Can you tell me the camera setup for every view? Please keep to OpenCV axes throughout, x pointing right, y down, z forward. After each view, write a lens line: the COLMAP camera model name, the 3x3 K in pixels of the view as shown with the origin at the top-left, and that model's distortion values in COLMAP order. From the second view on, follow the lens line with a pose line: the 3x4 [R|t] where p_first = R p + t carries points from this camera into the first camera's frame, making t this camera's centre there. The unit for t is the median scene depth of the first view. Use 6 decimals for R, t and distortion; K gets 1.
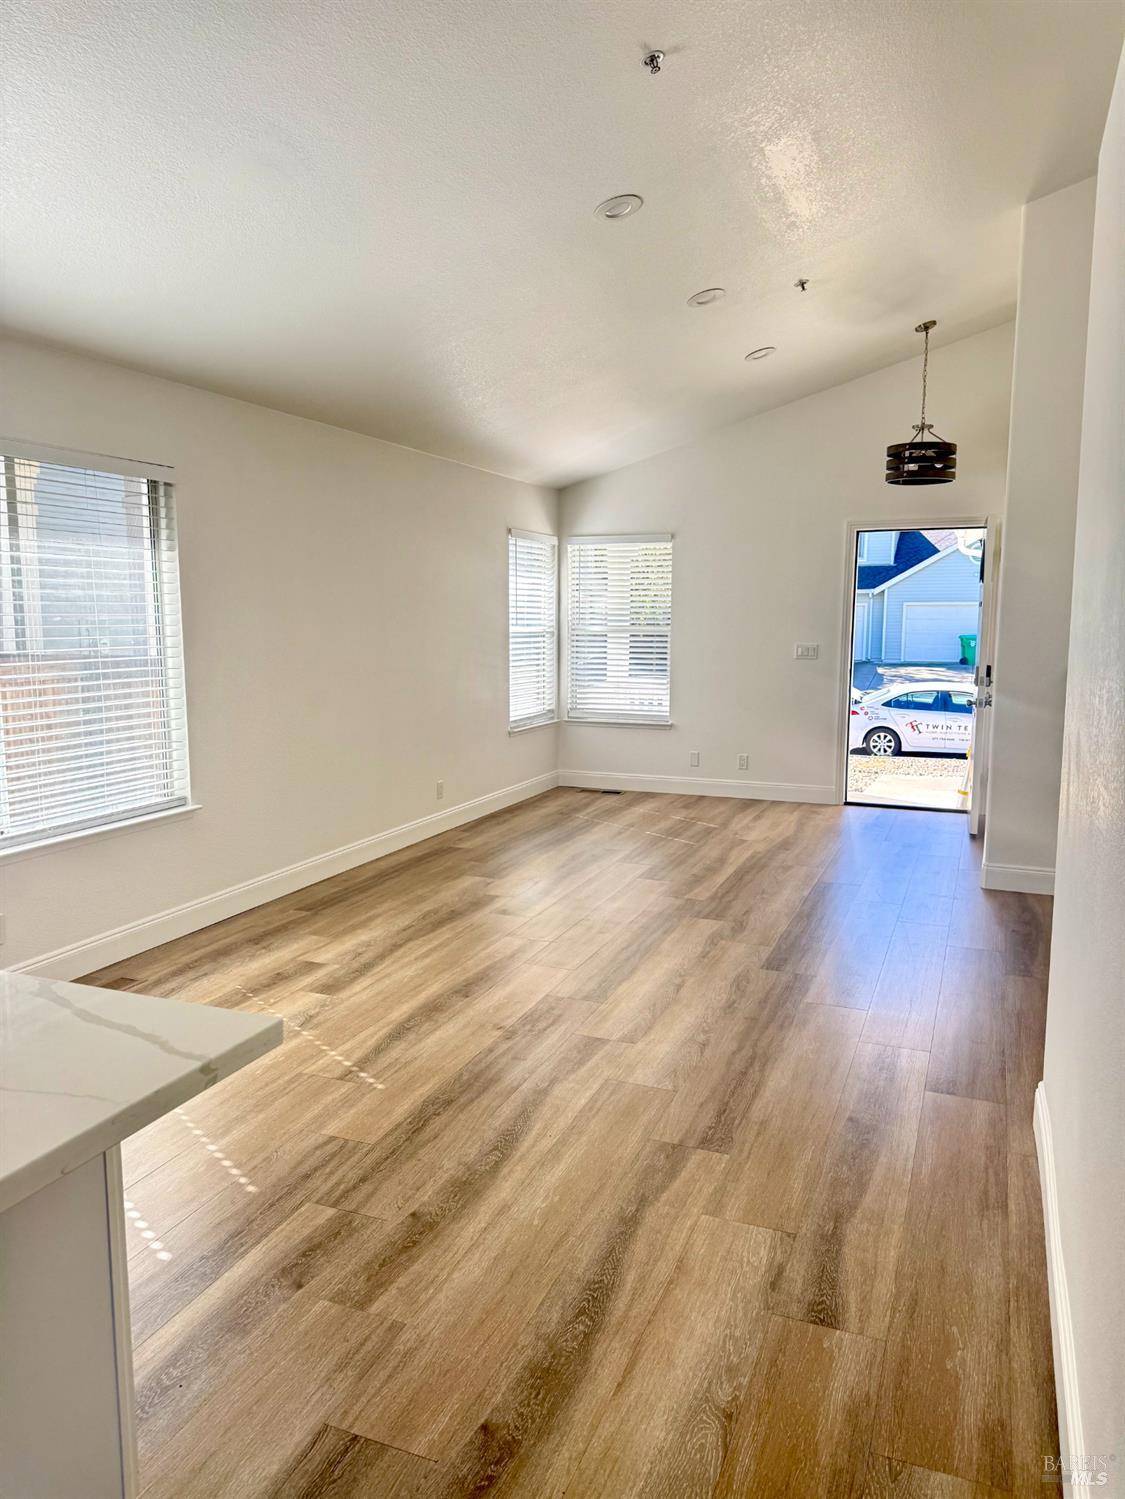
lens RADIAL K [[1060.2, 0, 570.5], [0, 1060.2, 748.0], [0, 0, 1]] dist [0.042161, -0.051003]
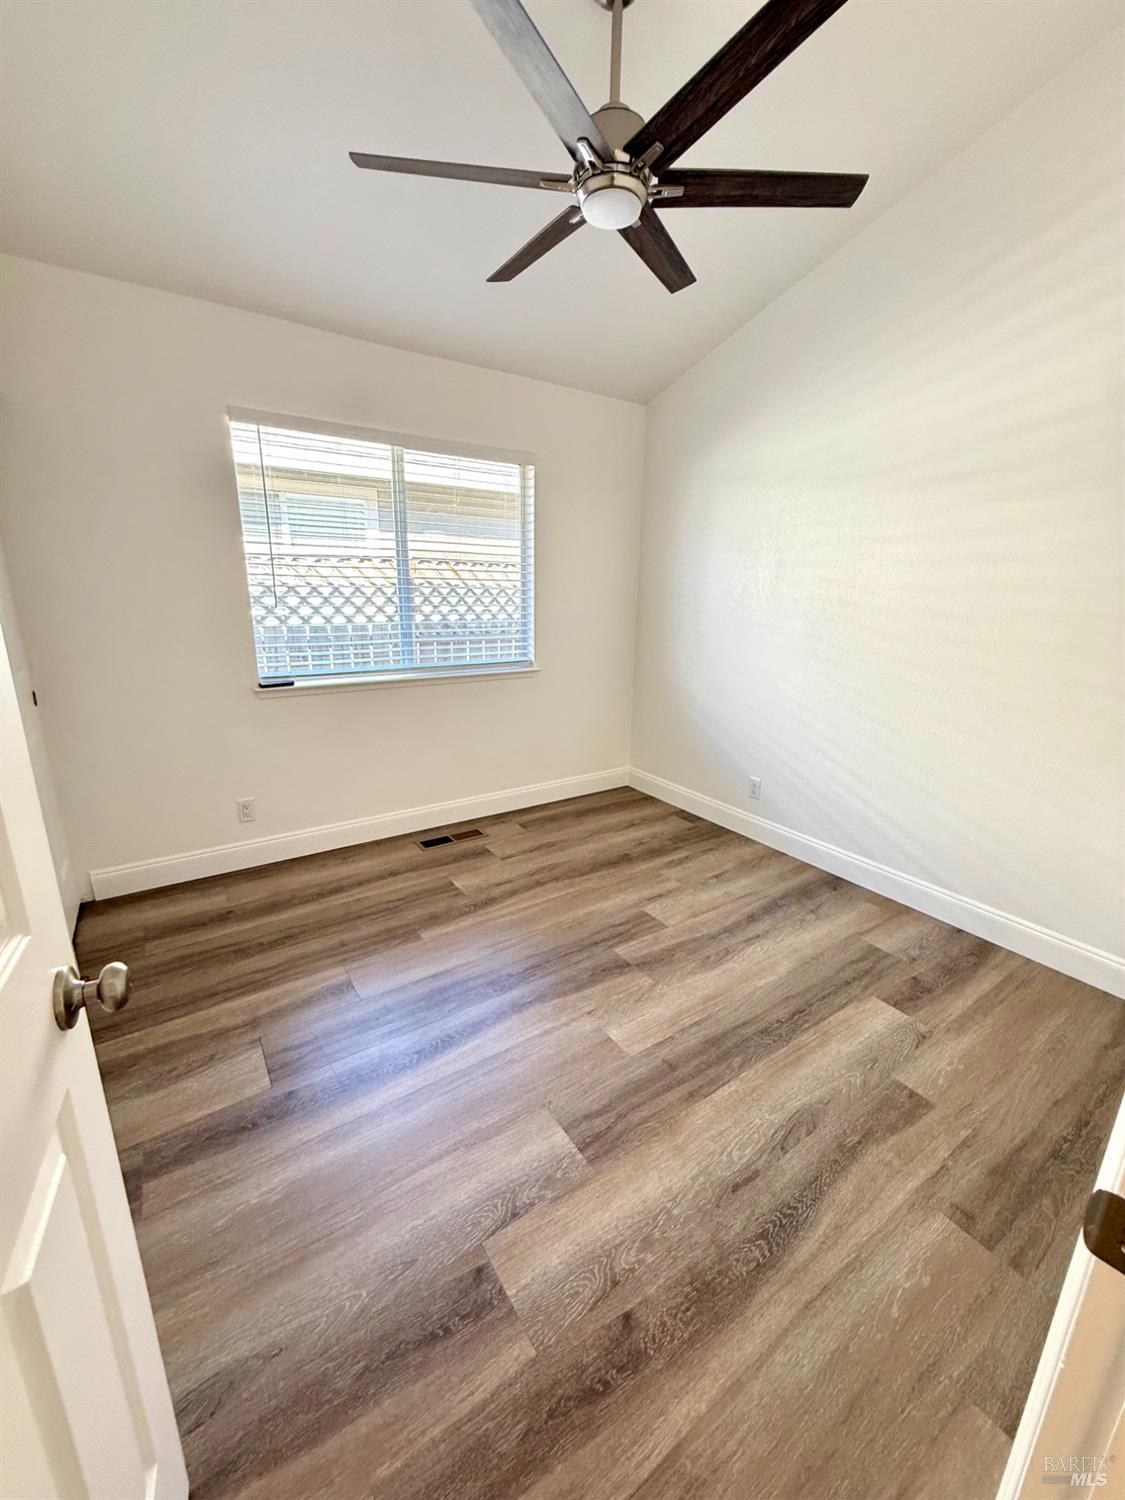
lens RADIAL K [[609.5, 0, 560.1], [0, 609.5, 747.4], [0, 0, 1]] dist [0.001029, 0.000000]
pose [[0.832739, 0.147374, -0.533692, 0.220324], [-0.083879, 0.986378, 0.141500, -0.021375], [0.547276, -0.073067, 0.833757, 1.021856]]
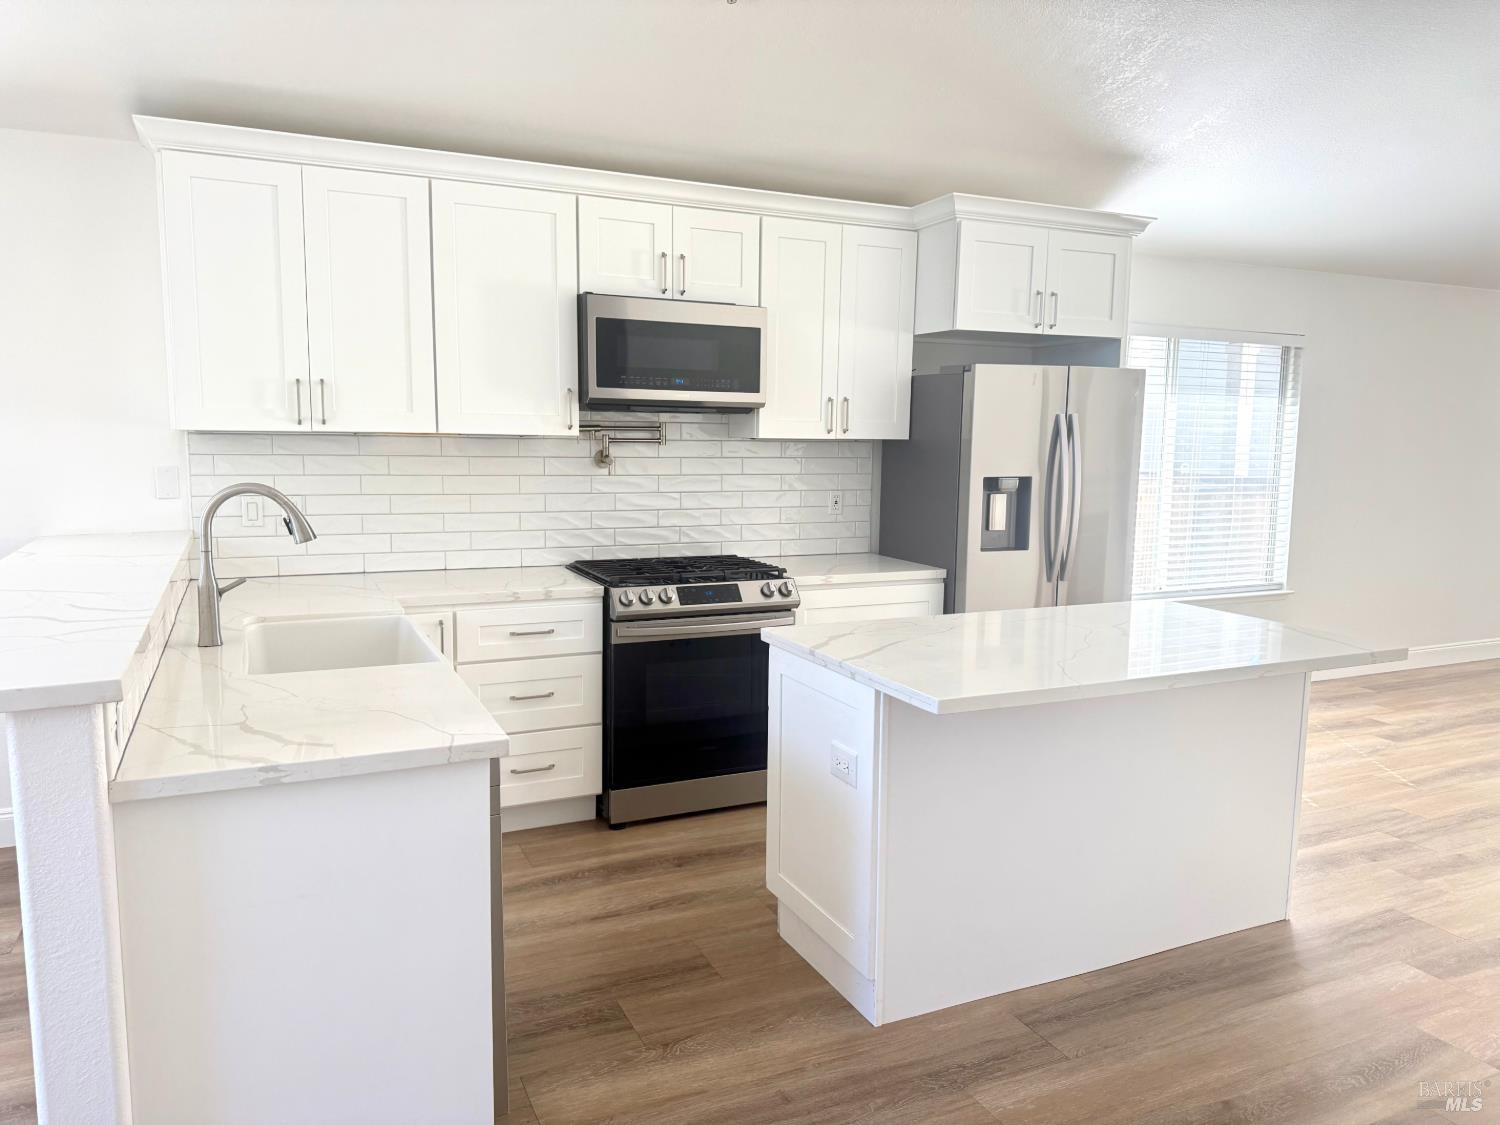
lens RADIAL K [[1060.9, 0, 749.1], [0, 1060.9, 569.2], [0, 0, 1]] dist [0.042161, -0.051003]
pose [[0.726850, 0.098066, -0.679759, 0.057381], [-0.101201, 0.994242, 0.035223, 0.047816], [0.679299, 0.043191, 0.732589, -0.415661]]
